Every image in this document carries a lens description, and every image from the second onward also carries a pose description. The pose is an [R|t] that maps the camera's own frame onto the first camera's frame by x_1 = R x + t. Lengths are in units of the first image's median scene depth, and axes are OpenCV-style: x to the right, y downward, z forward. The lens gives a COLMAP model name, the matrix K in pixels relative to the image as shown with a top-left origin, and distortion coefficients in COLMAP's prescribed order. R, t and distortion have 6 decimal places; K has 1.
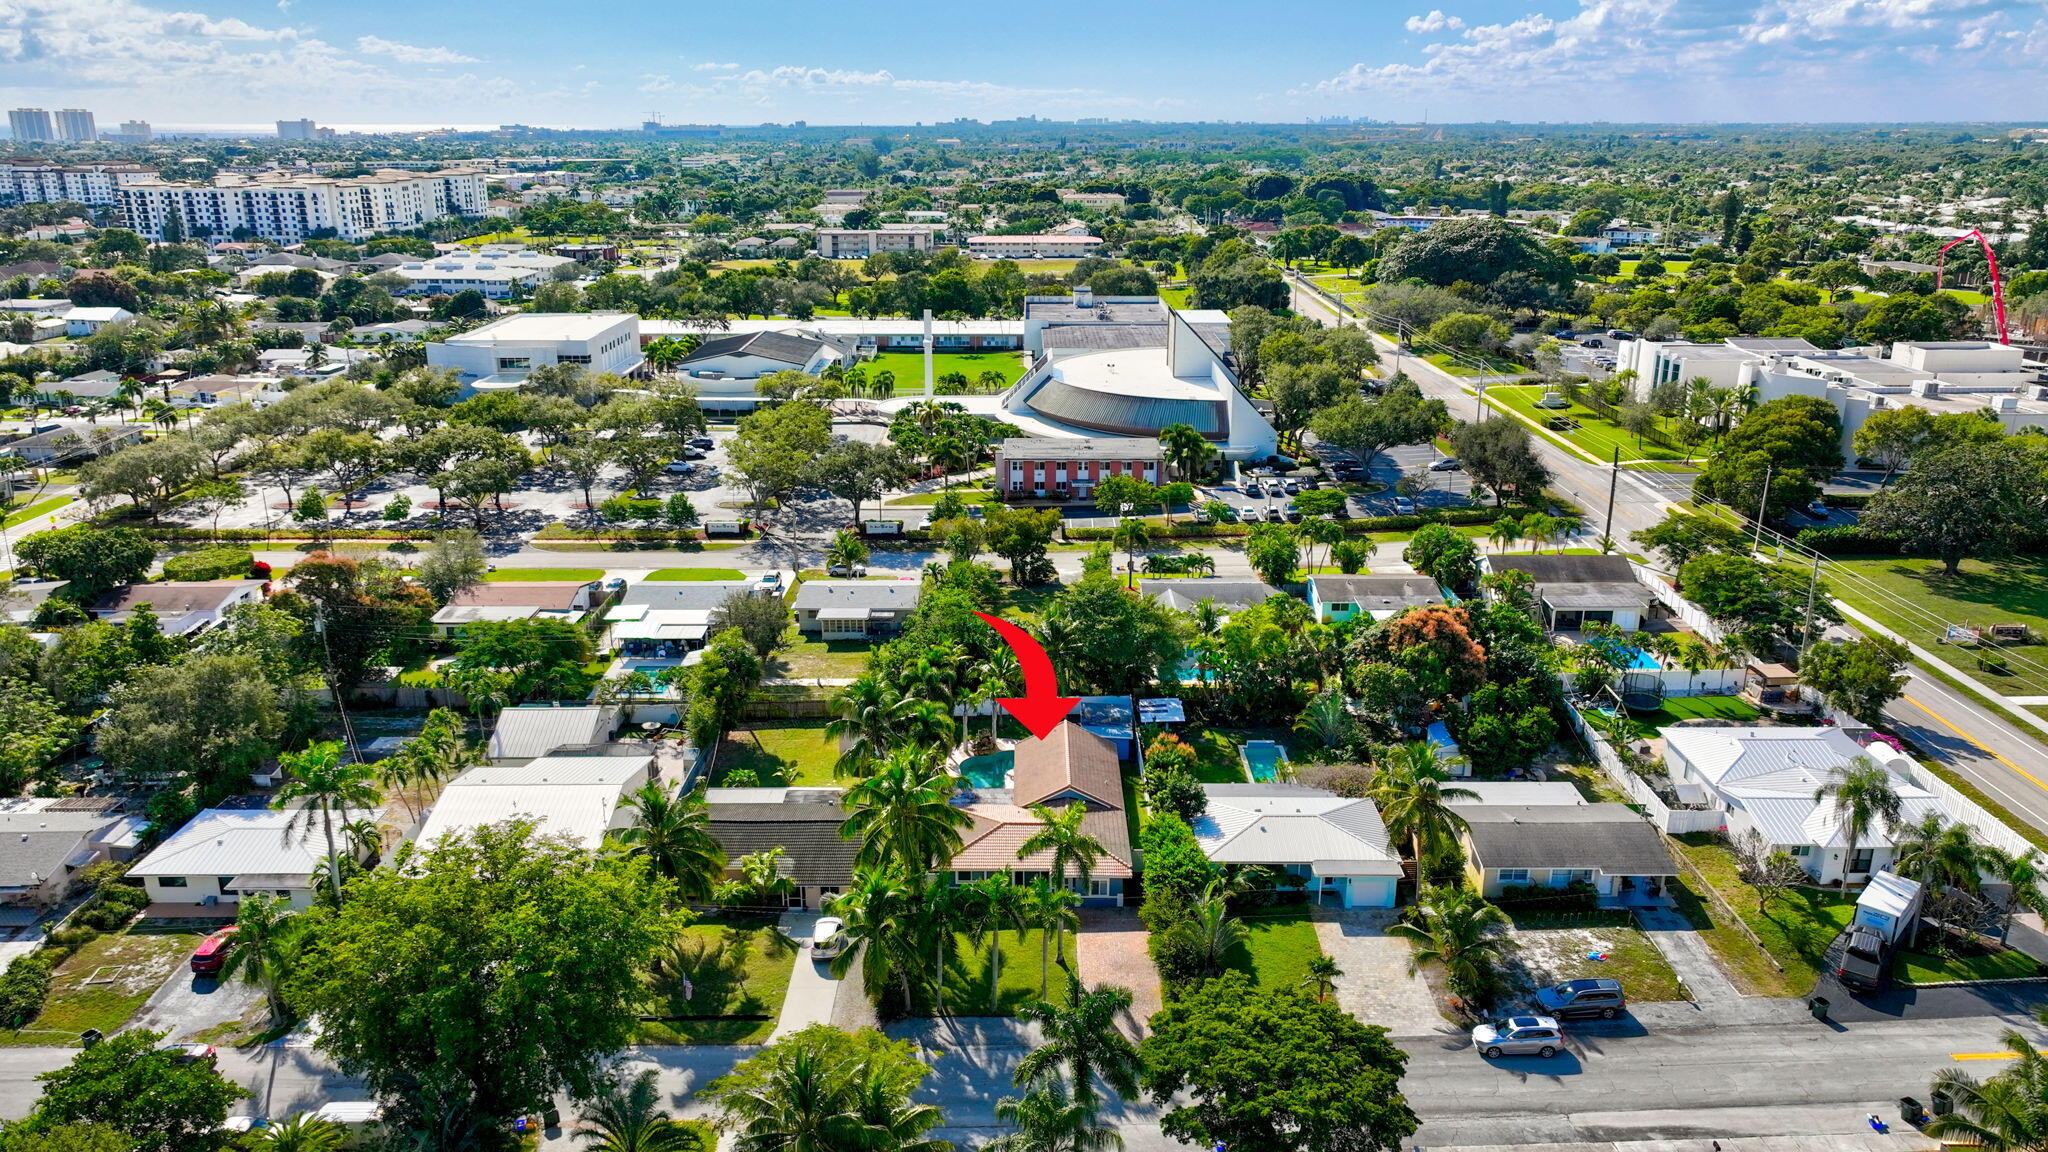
lens RADIAL K [[1474.5, 0, 1032.6], [0, 1474.5, 567.6], [0, 0, 1]] dist [0.004587, 0.010928]
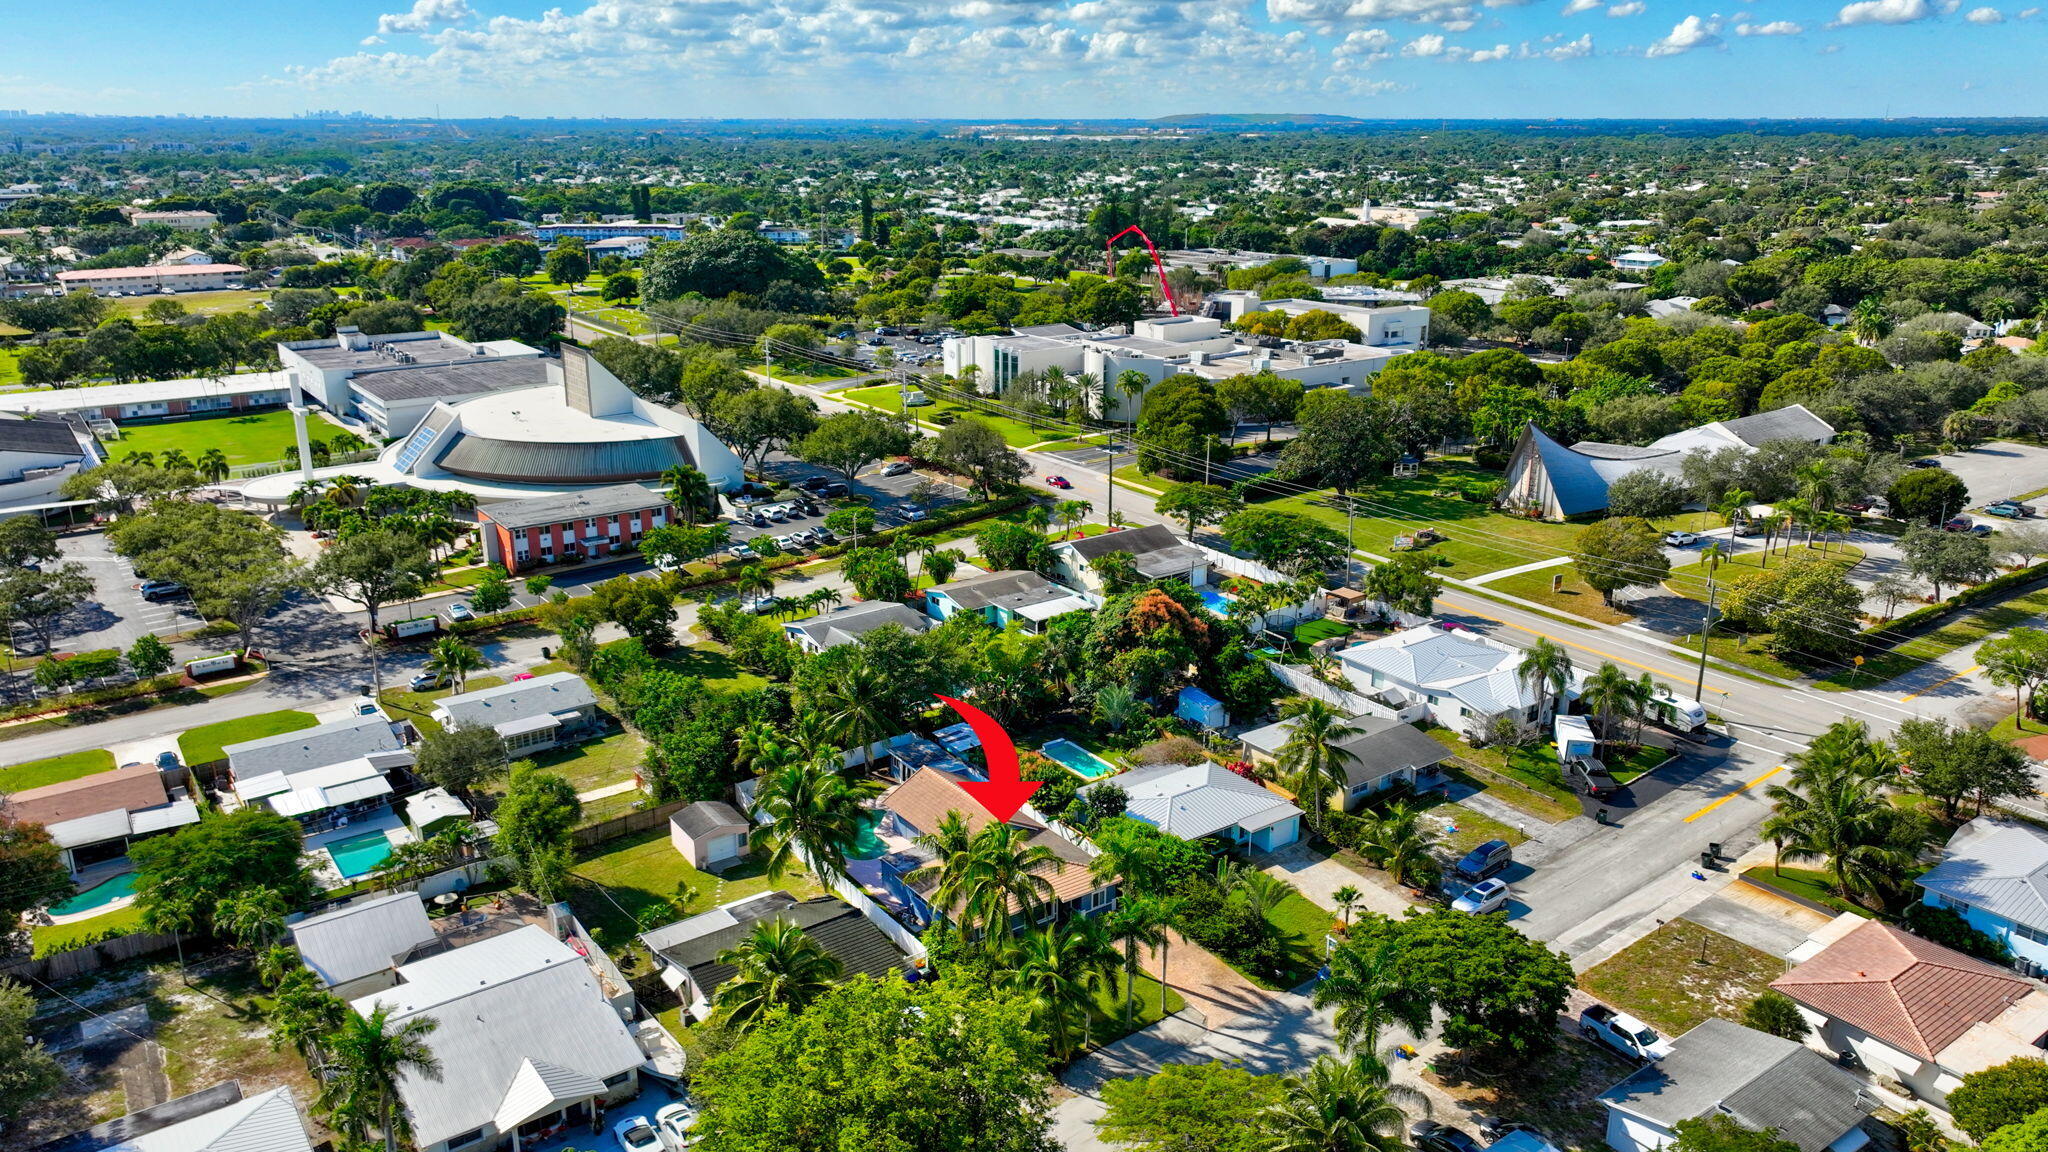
lens RADIAL K [[1474.5, 0, 1045.8], [0, 1474.5, 584.3], [0, 0, 1]] dist [0.004587, 0.010928]
pose [[0.804438, -0.180245, 0.566031, -0.293045], [0.172466, 0.982678, 0.067813, -0.047340], [-0.568449, 0.043069, 0.821590, 0.064157]]
